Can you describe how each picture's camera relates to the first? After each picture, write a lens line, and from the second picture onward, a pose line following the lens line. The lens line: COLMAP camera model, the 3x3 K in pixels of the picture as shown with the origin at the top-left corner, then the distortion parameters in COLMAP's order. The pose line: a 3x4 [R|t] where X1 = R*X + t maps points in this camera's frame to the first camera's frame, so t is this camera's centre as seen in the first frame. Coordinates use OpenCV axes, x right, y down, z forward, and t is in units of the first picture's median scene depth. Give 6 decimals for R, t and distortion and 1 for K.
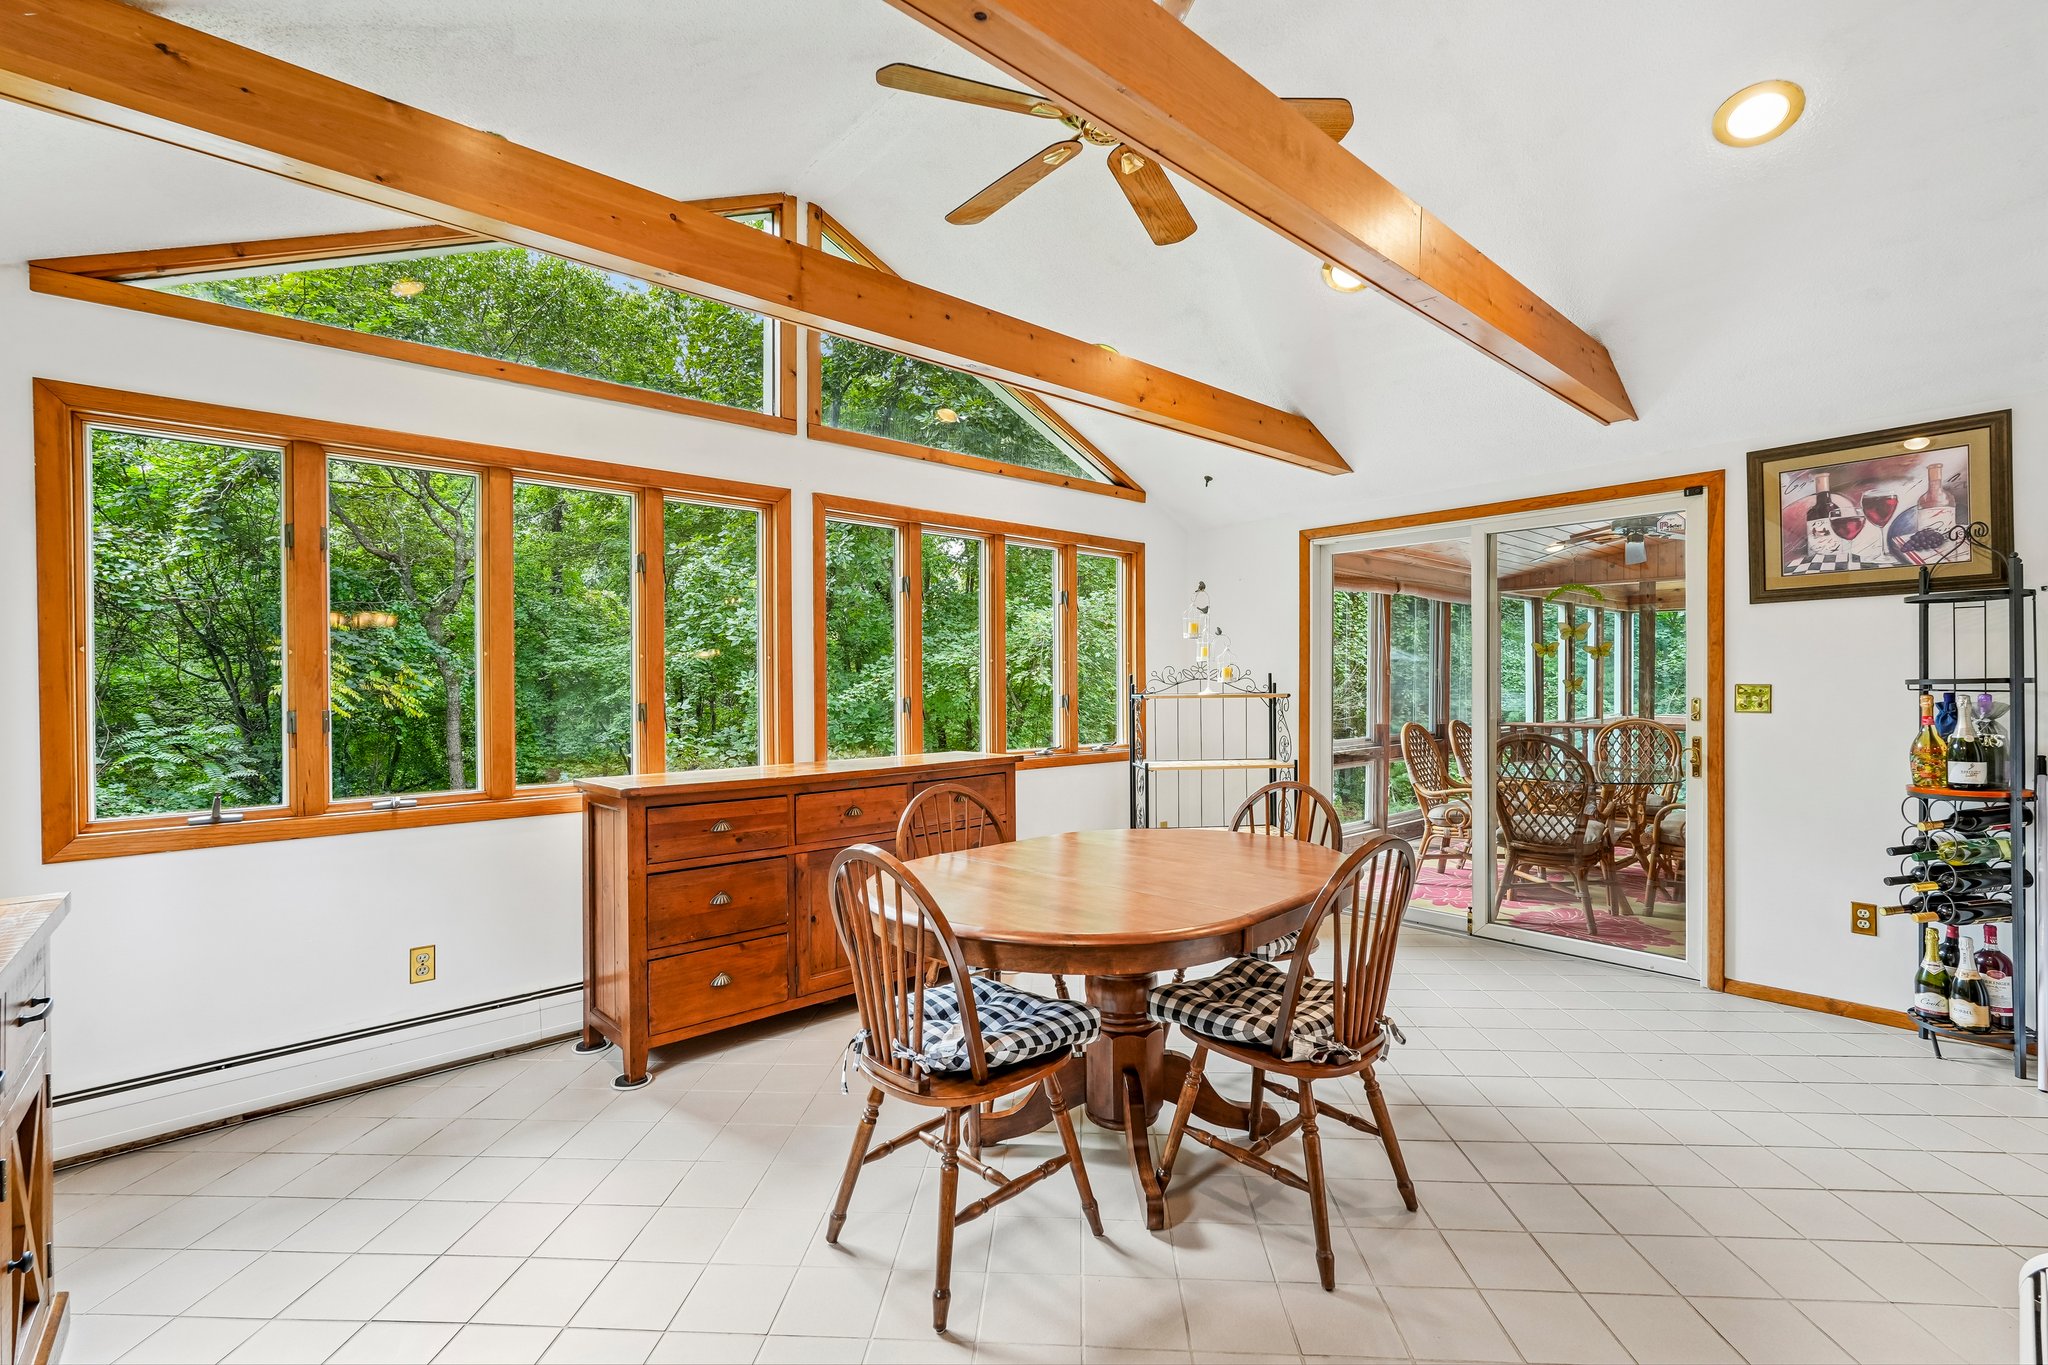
lens RADIAL K [[895.5, 0, 1020.9], [0, 895.5, 687.9], [0, 0, 1]] dist [-0.011867, 0.007558]
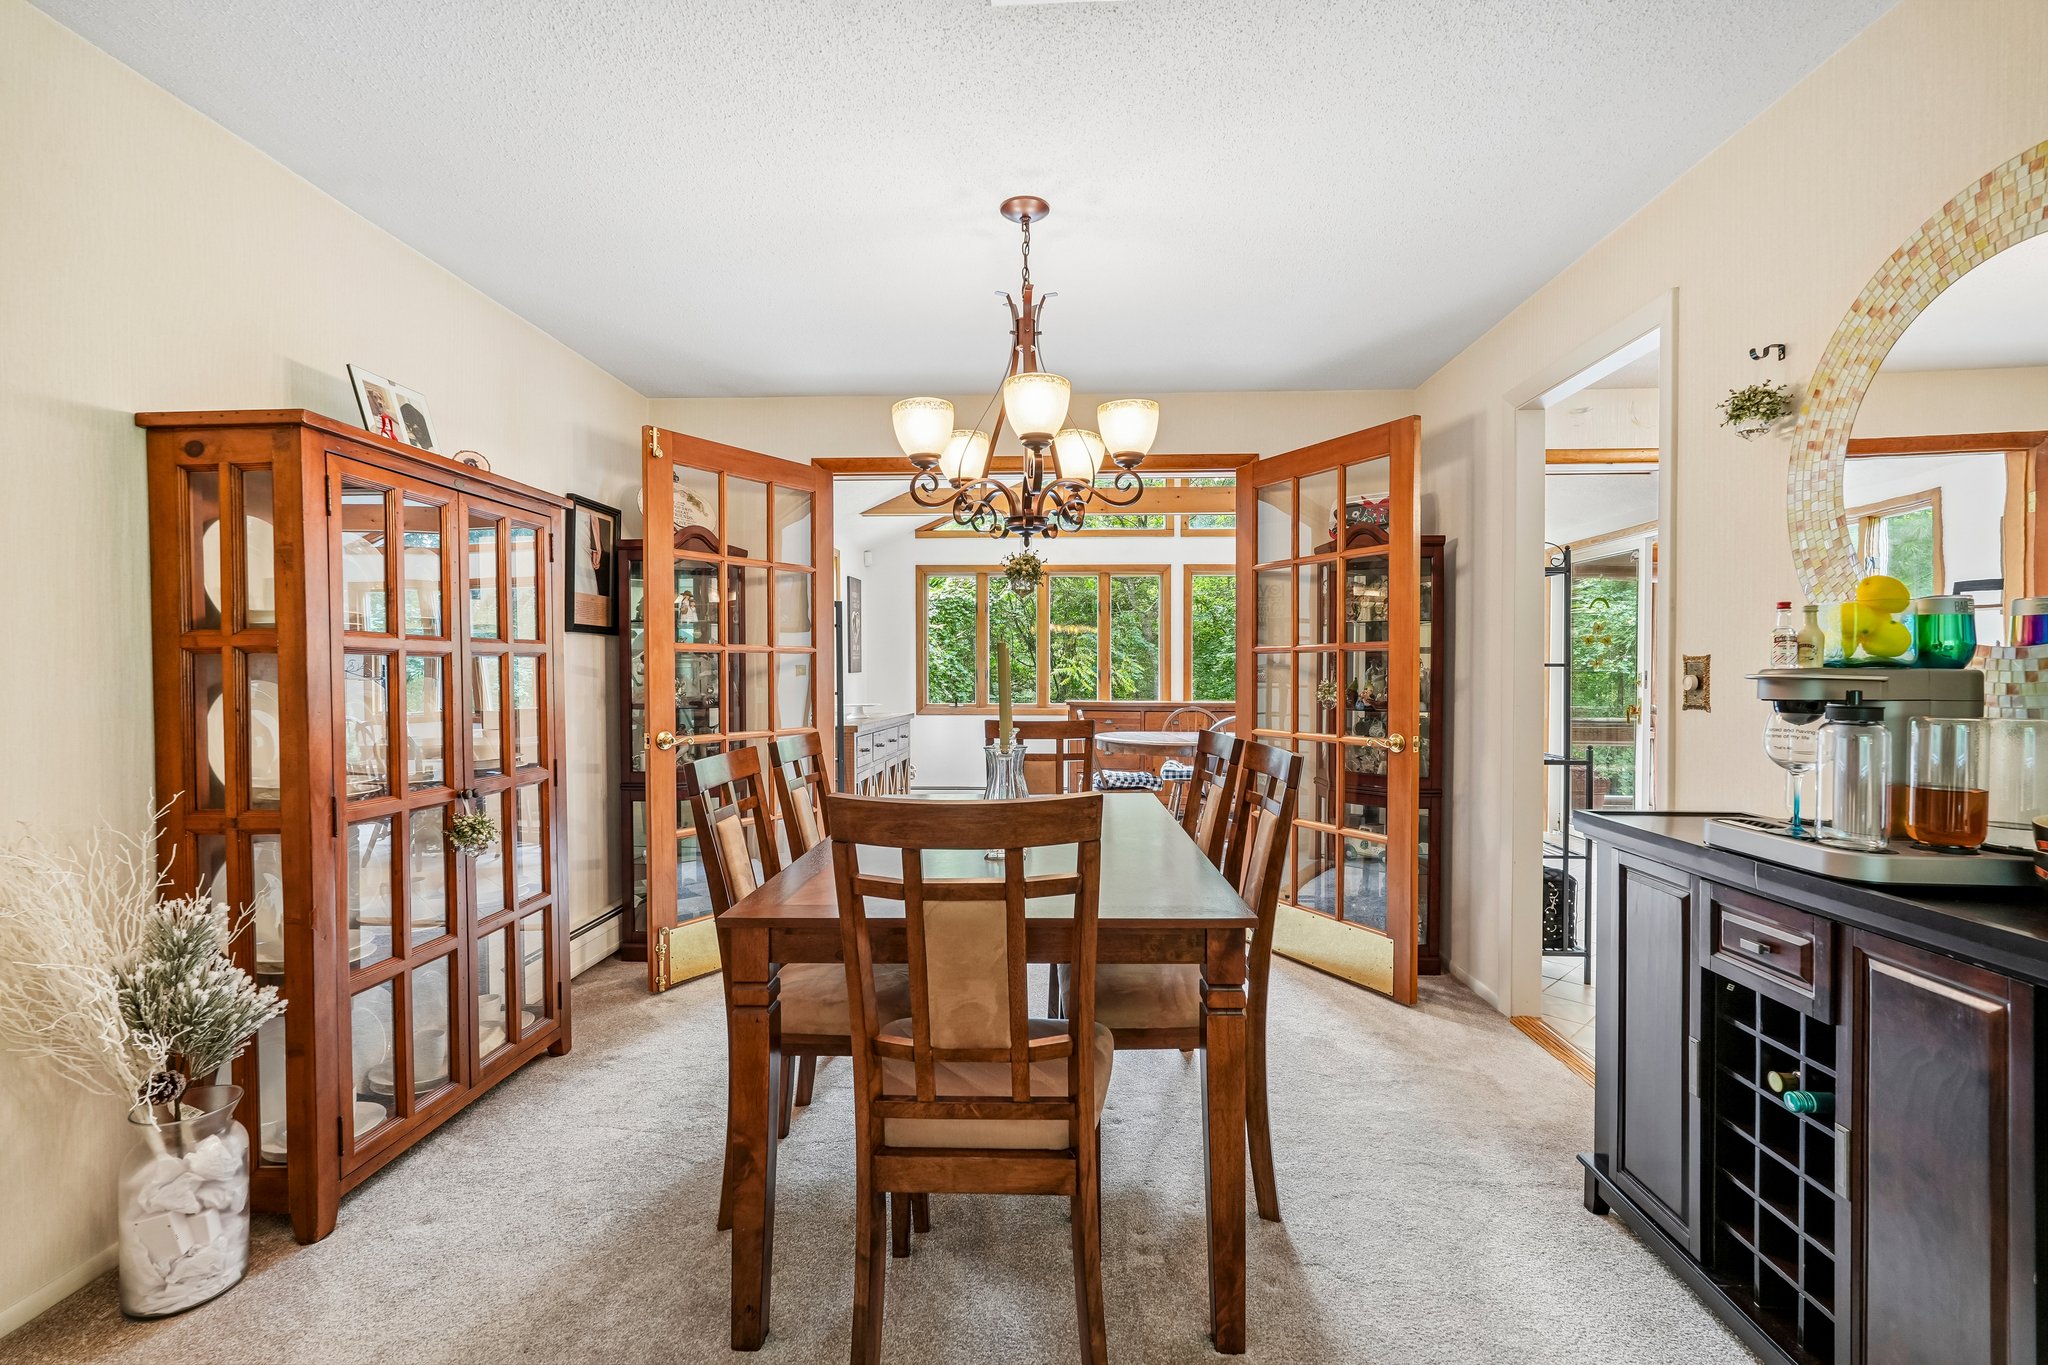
lens RADIAL K [[895.5, 0, 1020.9], [0, 895.5, 687.9], [0, 0, 1]] dist [-0.011867, 0.007558]
pose [[0.713846, 0.019560, -0.700030, 0.879285], [-0.012280, 0.999806, 0.015414, 0.026065], [0.700195, -0.002407, 0.713947, -0.639556]]
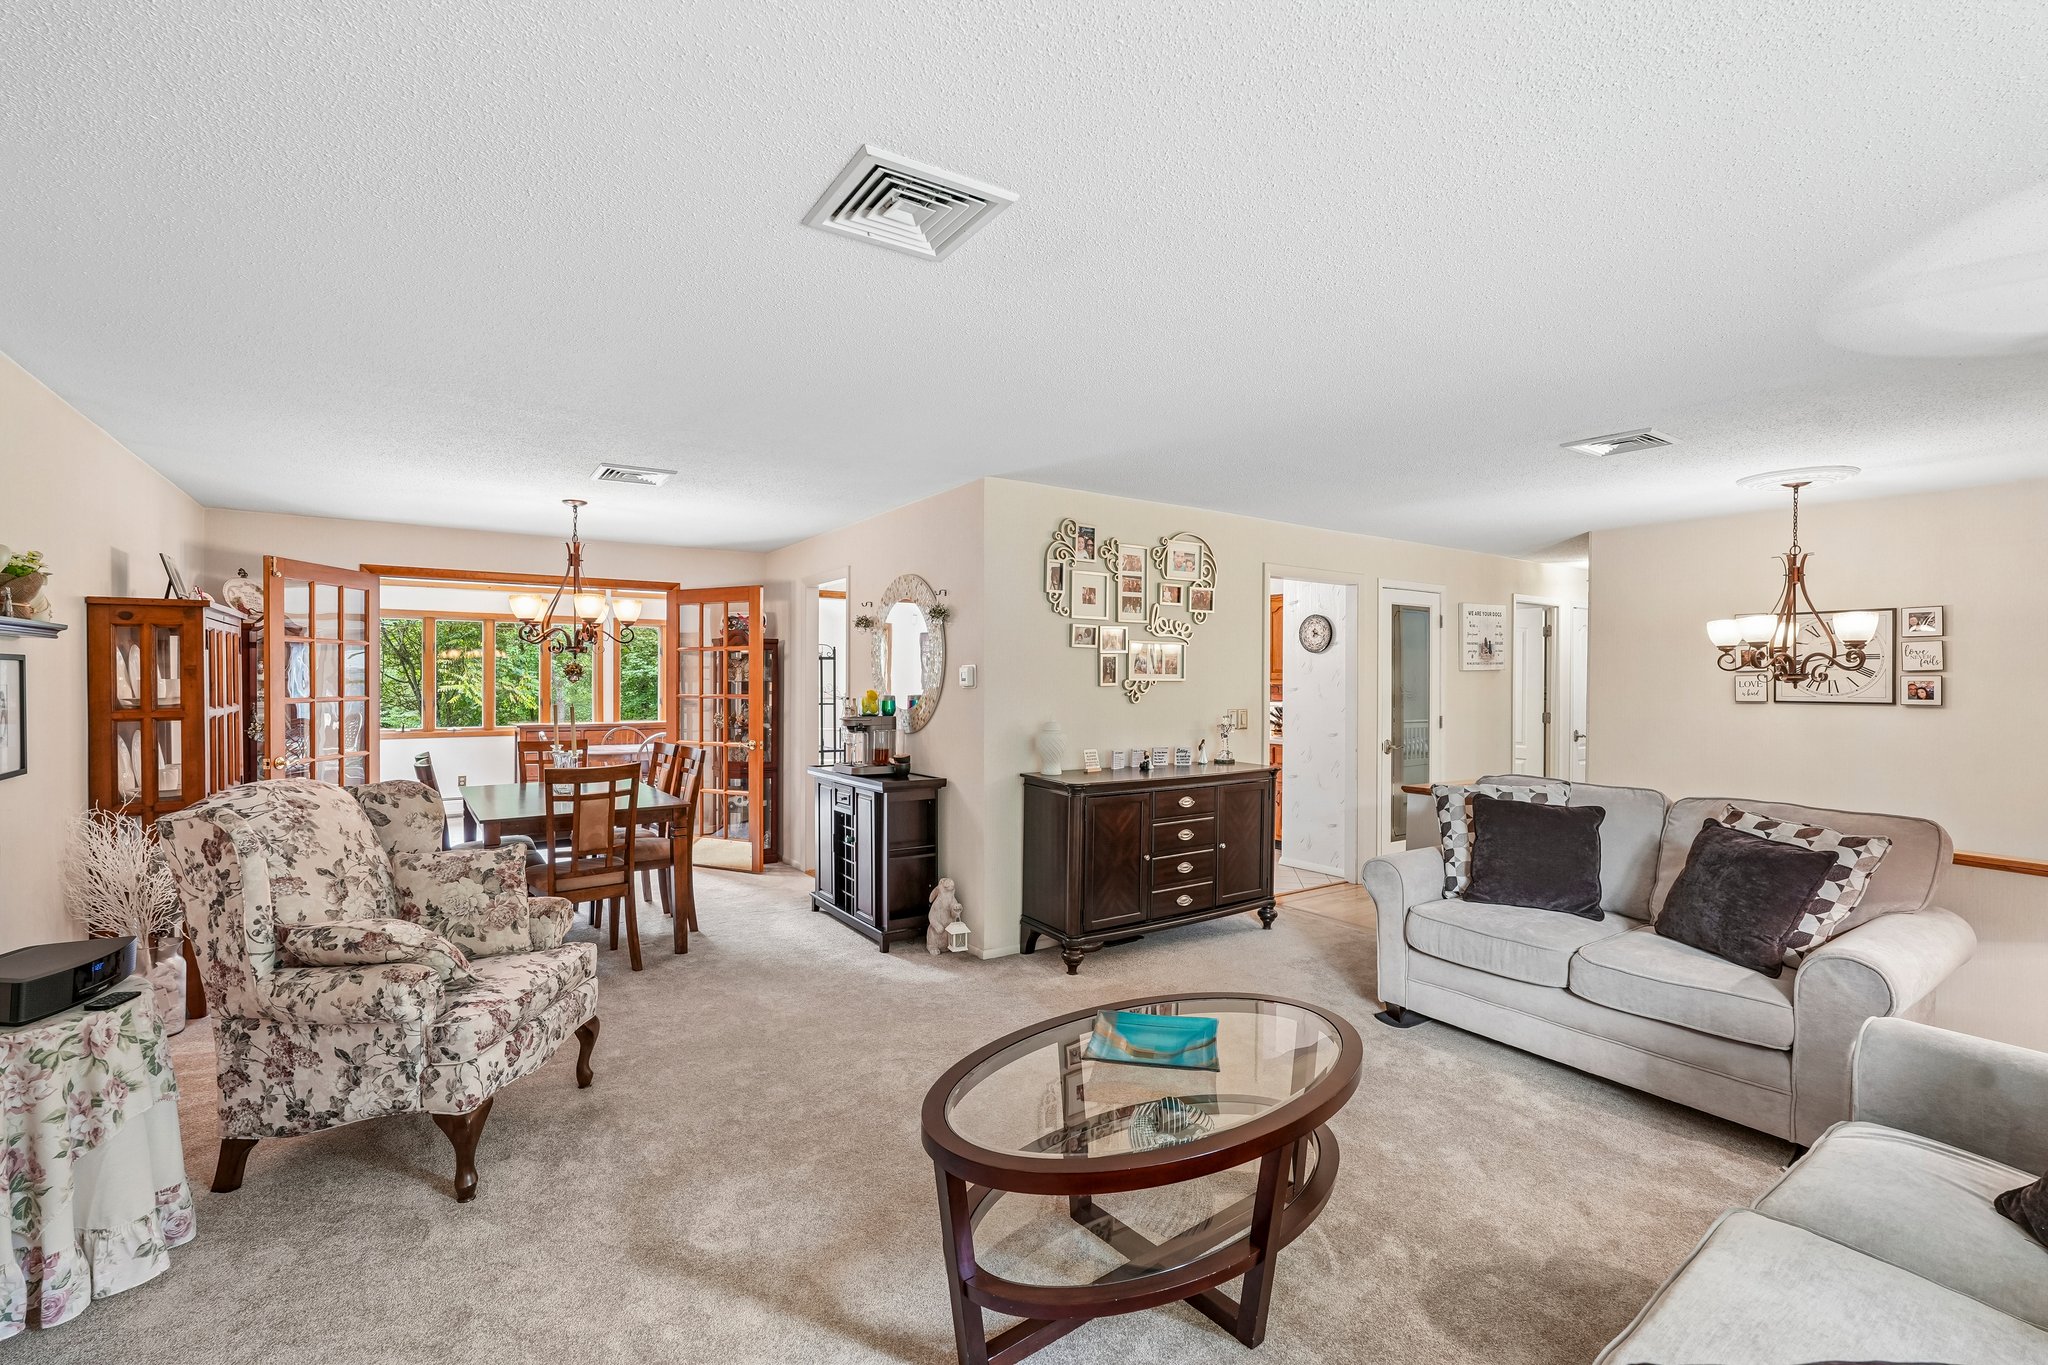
lens RADIAL K [[895.5, 0, 1020.9], [0, 895.5, 687.9], [0, 0, 1]] dist [-0.011867, 0.007558]
pose [[0.991330, 0.009537, -0.131048, 1.254843], [-0.010076, 0.999943, -0.003450, -0.019196], [0.131008, 0.004741, 0.991370, -1.379266]]
